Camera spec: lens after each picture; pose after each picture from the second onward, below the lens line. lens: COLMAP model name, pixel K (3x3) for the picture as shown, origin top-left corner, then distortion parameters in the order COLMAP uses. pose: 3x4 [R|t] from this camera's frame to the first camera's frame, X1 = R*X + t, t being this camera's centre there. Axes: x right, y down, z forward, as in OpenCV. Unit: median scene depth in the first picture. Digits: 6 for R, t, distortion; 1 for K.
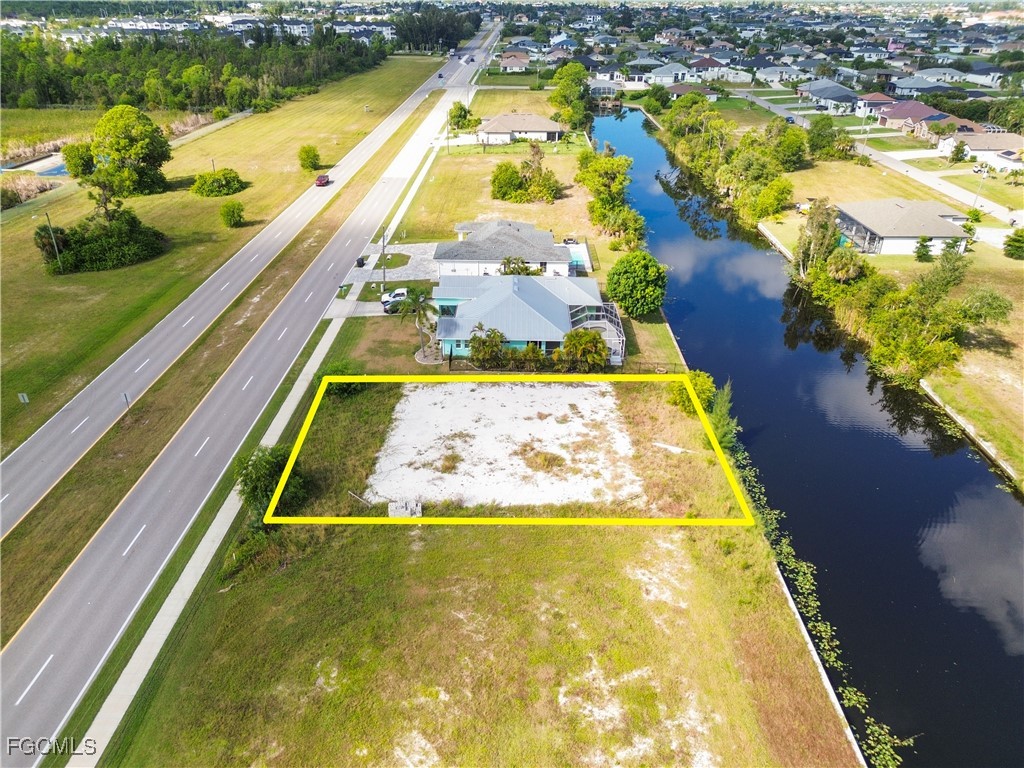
lens RADIAL K [[724.2, 0, 514.3], [0, 724.2, 381.7], [0, 0, 1]] dist [0.080862, -0.087763]
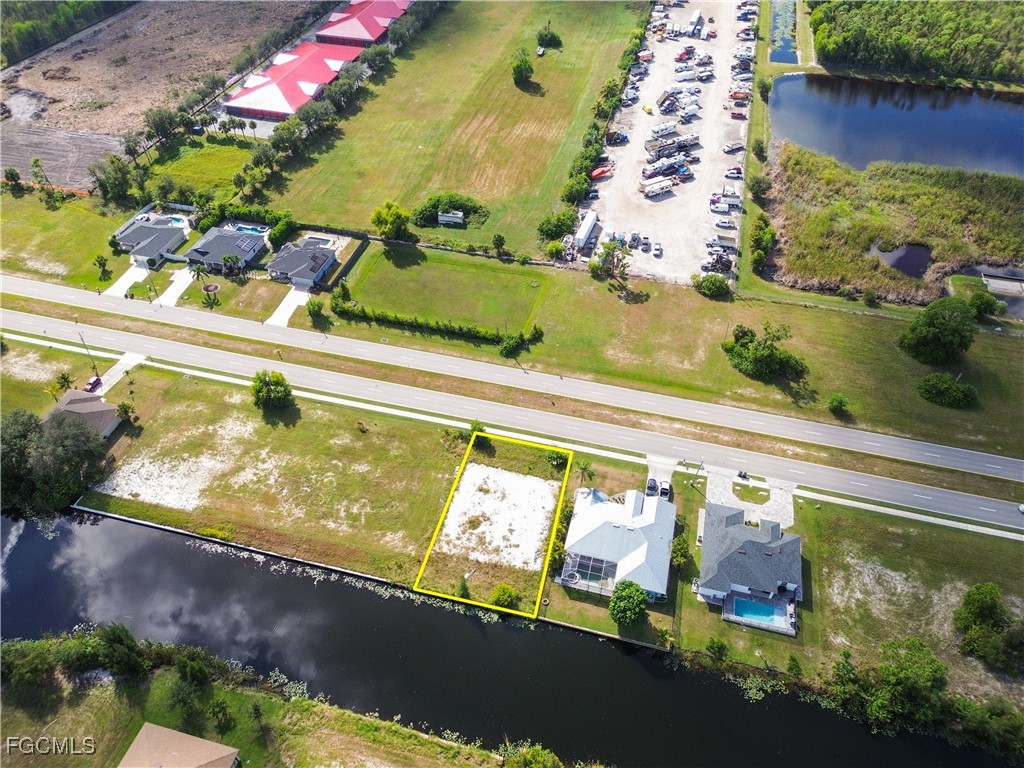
lens RADIAL K [[724.2, 0, 514.3], [0, 724.2, 381.7], [0, 0, 1]] dist [0.080862, -0.087763]
pose [[-0.248135, 0.669467, -0.700174, 1.210795], [-0.451801, 0.559379, 0.694961, -1.645528], [0.856916, 0.488784, 0.163664, 0.463340]]
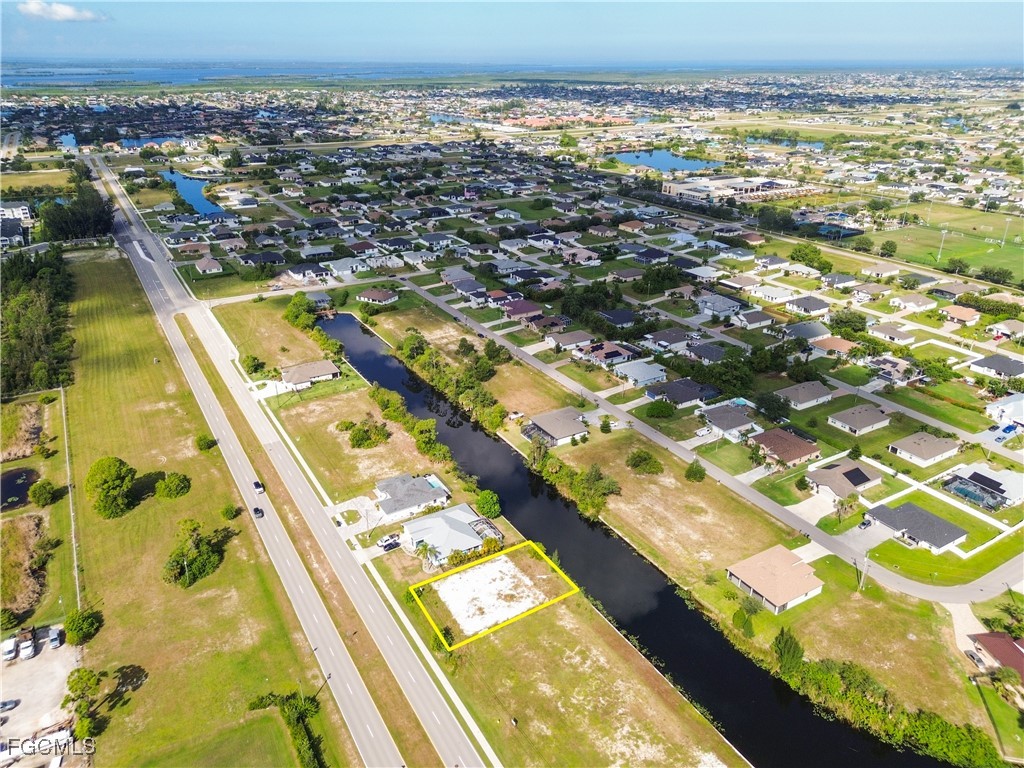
lens RADIAL K [[724.2, 0, 514.3], [0, 724.2, 381.7], [0, 0, 1]] dist [0.080862, -0.087763]
pose [[0.852794, -0.218176, 0.474492, -1.006827], [0.249696, 0.968318, -0.003533, -0.628508], [-0.458688, 0.121491, 0.880253, -1.468952]]
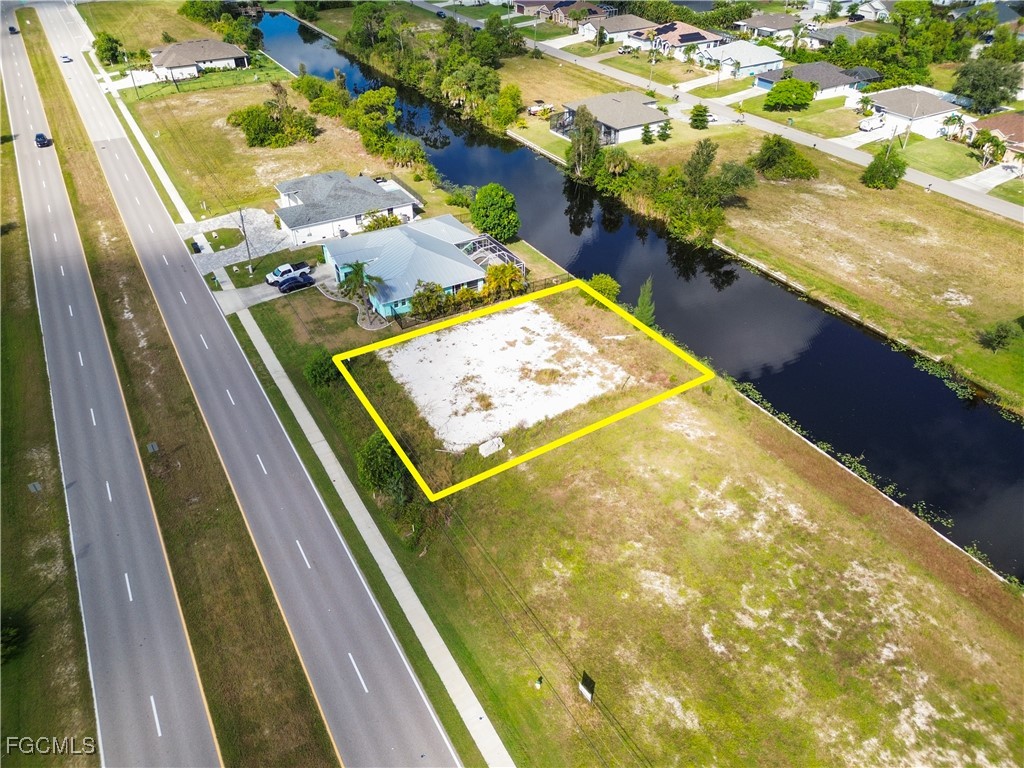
lens RADIAL K [[724.2, 0, 514.3], [0, 724.2, 381.7], [0, 0, 1]] dist [0.080862, -0.087763]
pose [[0.853003, -0.313658, 0.417139, -0.485064], [0.250738, 0.947266, 0.199544, -0.132821], [-0.457730, -0.065619, 0.886666, -0.080240]]
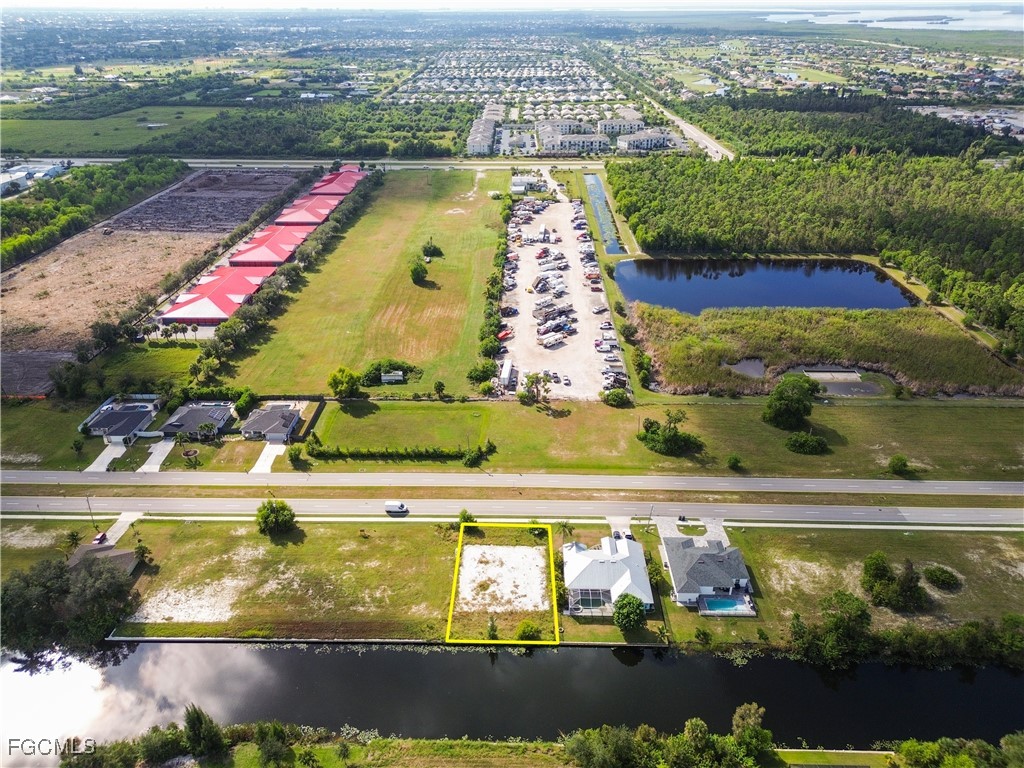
lens RADIAL K [[724.2, 0, 514.3], [0, 724.2, 381.7], [0, 0, 1]] dist [0.080862, -0.087763]
pose [[-0.013048, 0.451754, -0.892047, 1.940132], [-0.464768, 0.787156, 0.405433, -1.504759], [0.885336, 0.419885, 0.199690, 0.211594]]
